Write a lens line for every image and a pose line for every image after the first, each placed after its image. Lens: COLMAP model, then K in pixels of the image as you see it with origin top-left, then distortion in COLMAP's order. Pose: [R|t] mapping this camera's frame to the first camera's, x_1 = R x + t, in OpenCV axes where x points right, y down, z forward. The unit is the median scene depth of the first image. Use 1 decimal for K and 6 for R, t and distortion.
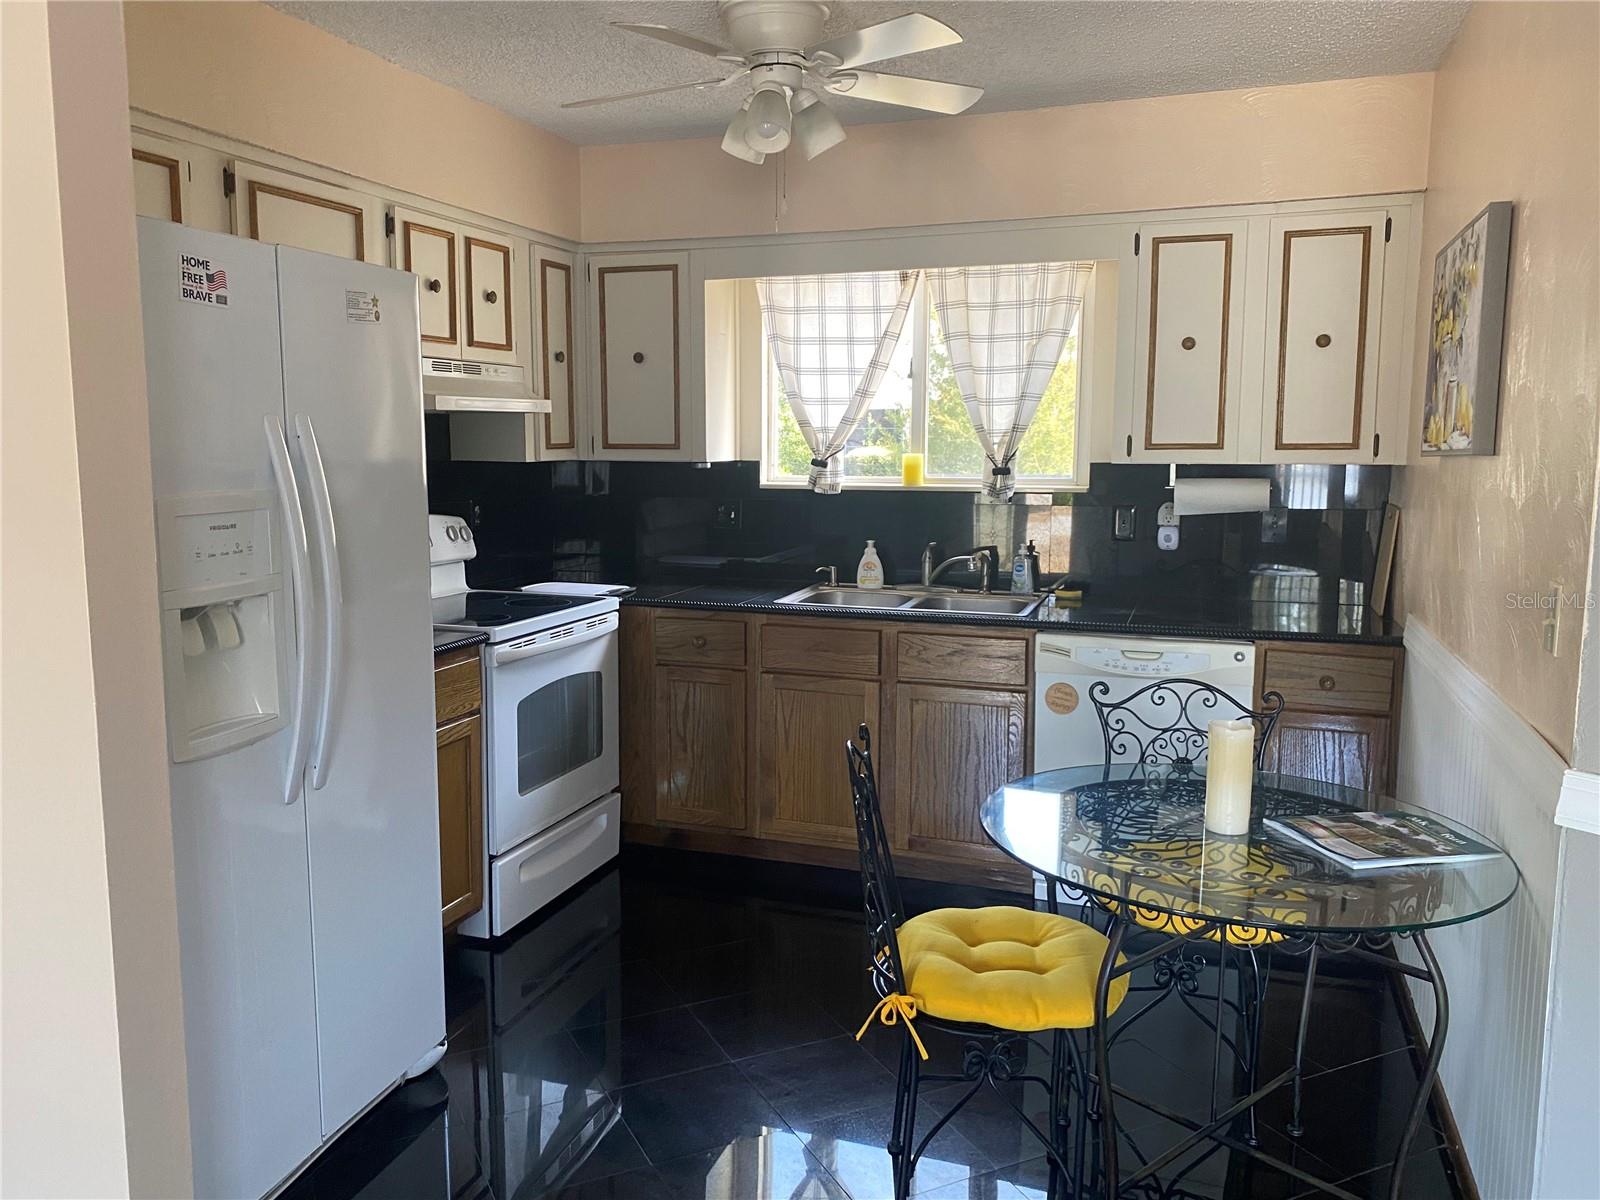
lens RADIAL K [[1227.0, 0, 794.7], [0, 1227.0, 593.5], [0, 0, 1]] dist [0.046663, -0.050363]
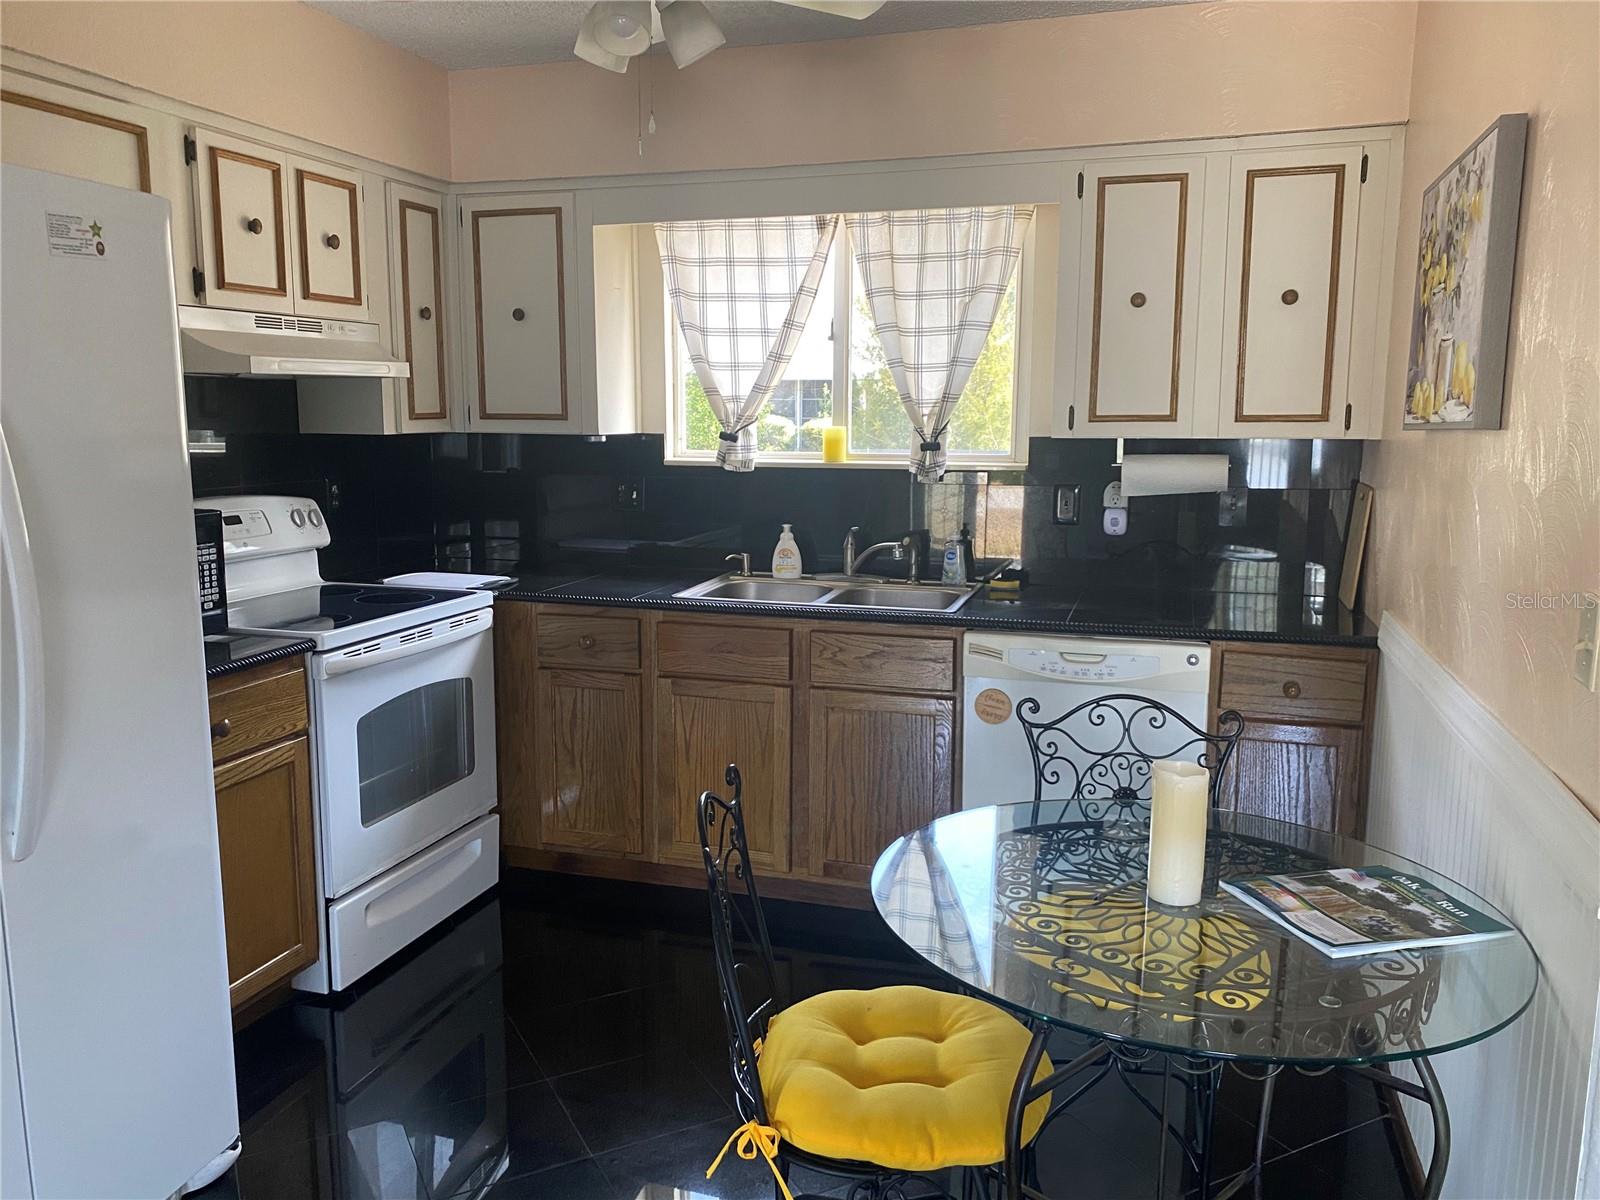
lens RADIAL K [[1227.0, 0, 806.0], [0, 1227.0, 604.9], [0, 0, 1]] dist [0.046663, -0.050363]
pose [[0.999209, -0.005379, 0.039407, 0.049799], [0.004115, 0.999477, 0.032085, -0.016116], [-0.039558, -0.031898, 0.998708, 0.133245]]
